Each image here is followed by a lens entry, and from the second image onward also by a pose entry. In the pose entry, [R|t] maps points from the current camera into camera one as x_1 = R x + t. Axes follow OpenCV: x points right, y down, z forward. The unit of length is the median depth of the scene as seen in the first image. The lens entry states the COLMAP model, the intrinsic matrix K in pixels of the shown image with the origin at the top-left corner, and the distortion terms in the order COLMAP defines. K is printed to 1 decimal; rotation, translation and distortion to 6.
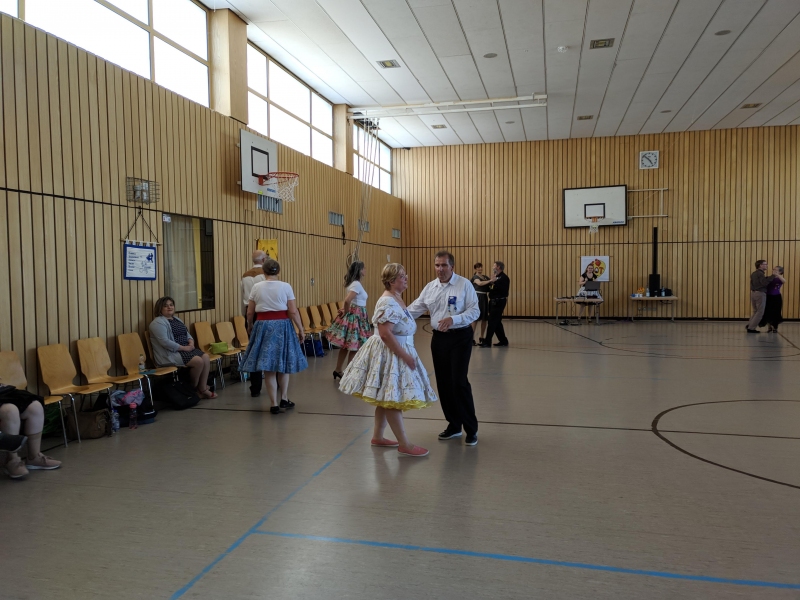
lens RADIAL K [[639.7, 0, 400.0], [0, 639.7, 300.0], [0, 0, 1]] dist [0.028035, 0.001487]
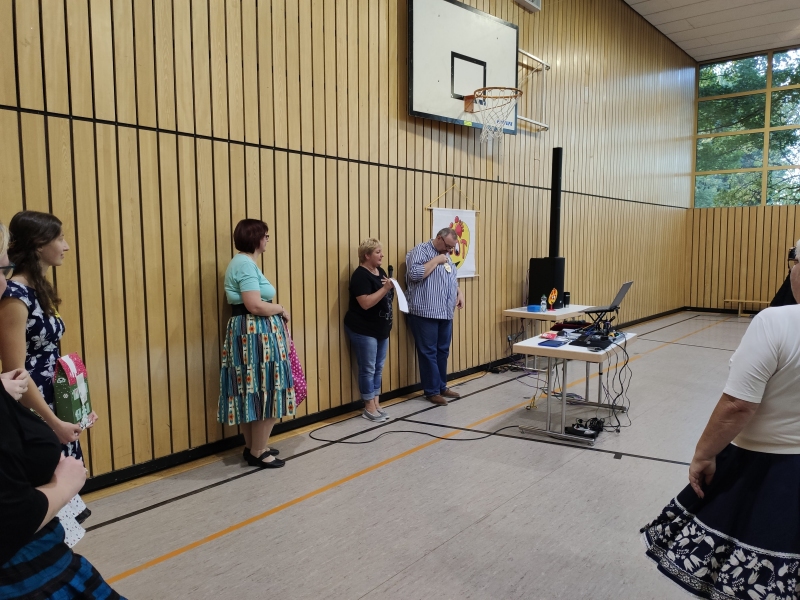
lens RADIAL K [[607.5, 0, 396.6], [0, 607.5, 298.1], [0, 0, 1]] dist [0.090702, -0.121982]
pose [[0.425393, -0.070868, 0.902230, -0.025705], [0.041295, 0.997411, 0.058873, -0.039753], [-0.904066, 0.012213, 0.427218, 0.883930]]
